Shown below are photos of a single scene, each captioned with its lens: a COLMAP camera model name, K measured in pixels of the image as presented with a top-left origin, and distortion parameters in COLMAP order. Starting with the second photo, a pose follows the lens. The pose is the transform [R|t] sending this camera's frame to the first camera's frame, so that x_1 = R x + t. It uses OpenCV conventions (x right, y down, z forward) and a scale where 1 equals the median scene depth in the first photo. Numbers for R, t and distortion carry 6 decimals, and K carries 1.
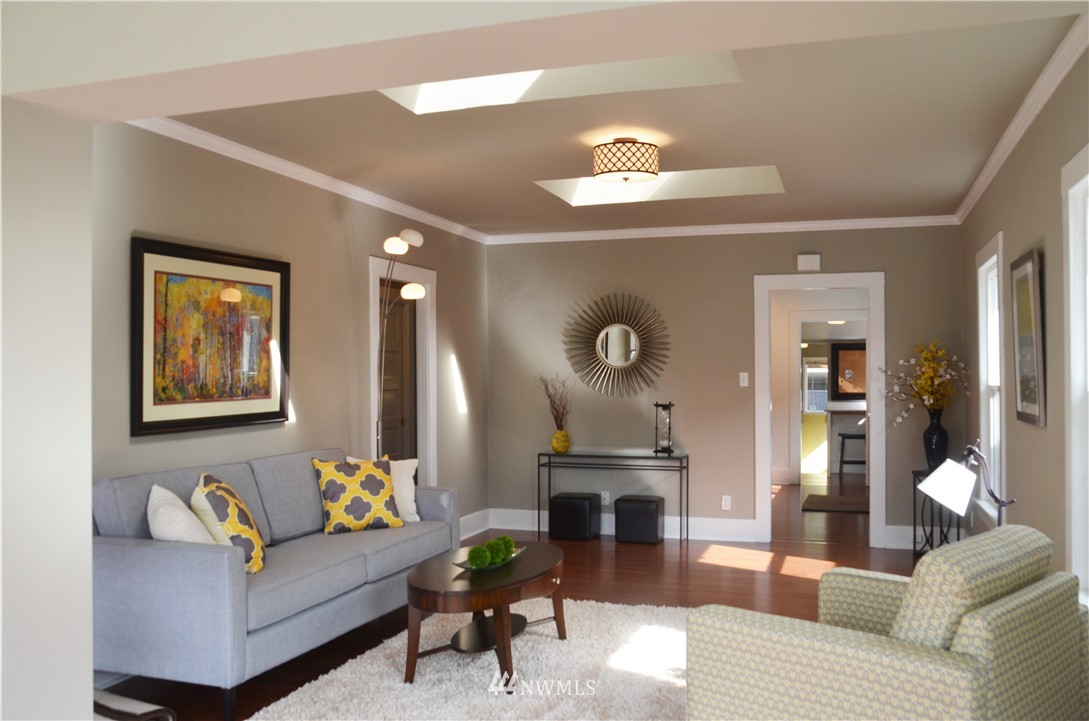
lens RADIAL K [[932.4, 0, 544.5], [0, 932.4, 360.5], [0, 0, 1]] dist [-0.128720, 0.127510]
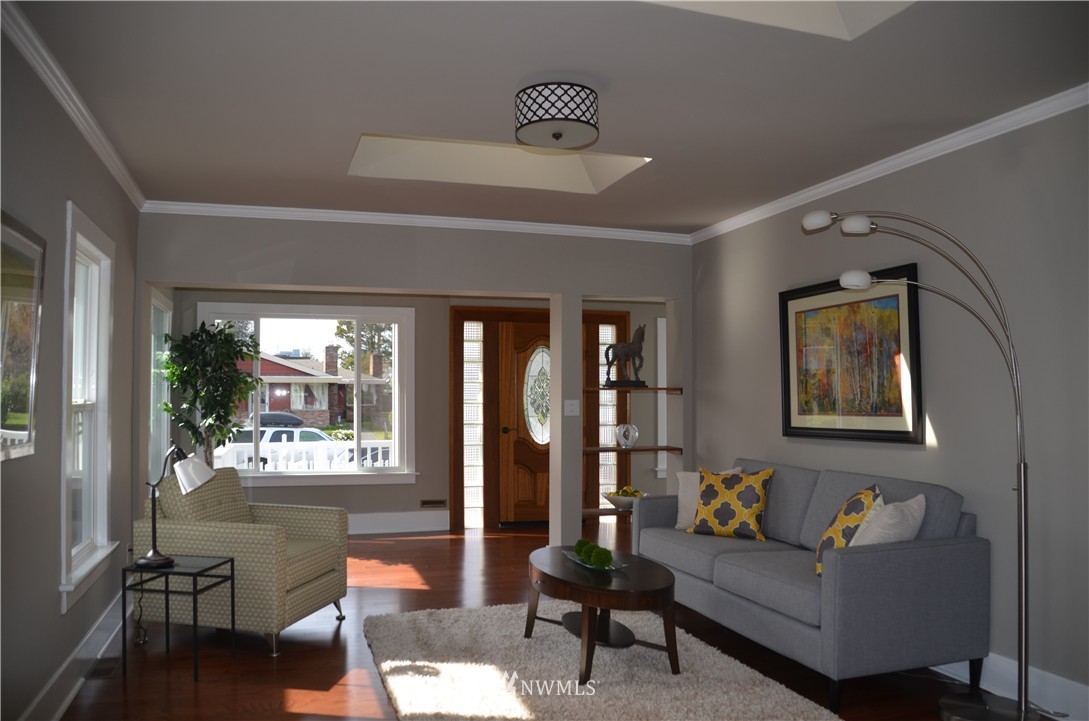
lens RADIAL K [[833.7, 0, 544.5], [0, 833.7, 360.5], [0, 0, 1]] dist [-0.045784, 0.002601]
pose [[-0.803459, -0.021700, -0.594964, 0.512790], [0.011092, 0.998617, -0.051401, 0.025359], [0.595257, -0.047898, -0.802107, 1.552426]]
